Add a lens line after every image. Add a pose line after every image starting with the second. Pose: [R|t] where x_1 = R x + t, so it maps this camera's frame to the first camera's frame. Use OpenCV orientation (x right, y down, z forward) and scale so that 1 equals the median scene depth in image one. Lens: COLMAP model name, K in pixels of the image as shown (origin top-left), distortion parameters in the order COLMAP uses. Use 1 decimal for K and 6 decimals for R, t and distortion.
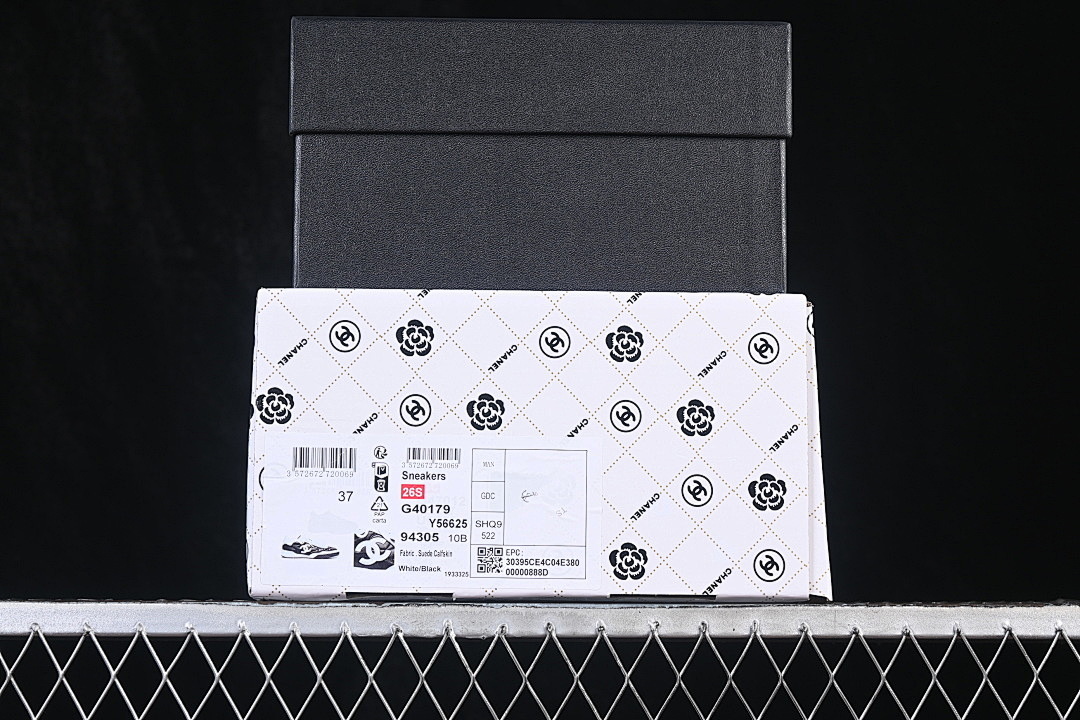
lens RADIAL K [[2363.8, 0, 546.1], [0, 2363.8, 371.1], [0, 0, 1]] dist [0.054362, 0.000000]
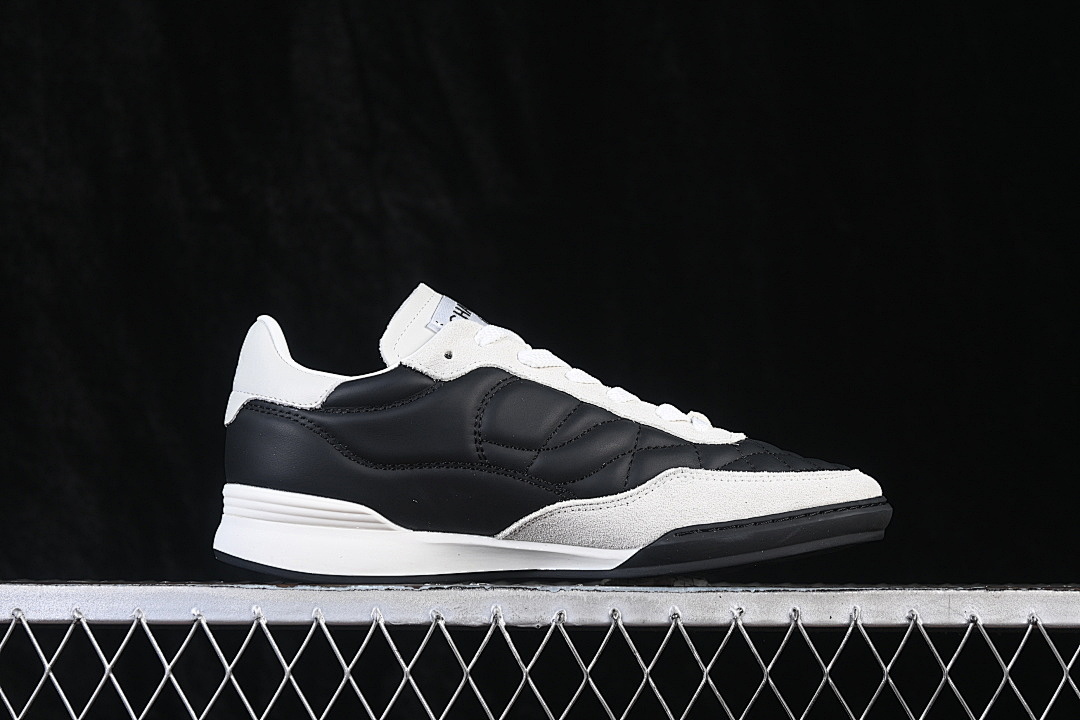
lens RADIAL K [[2363.8, 0, 540.5], [0, 2363.8, 358.6], [0, 0, 1]] dist [0.054362, 0.000000]
pose [[0.999663, -0.001780, -0.025913, -0.003163], [0.001772, 0.999998, -0.000341, 0.015909], [0.025913, 0.000295, 0.999664, 0.142439]]
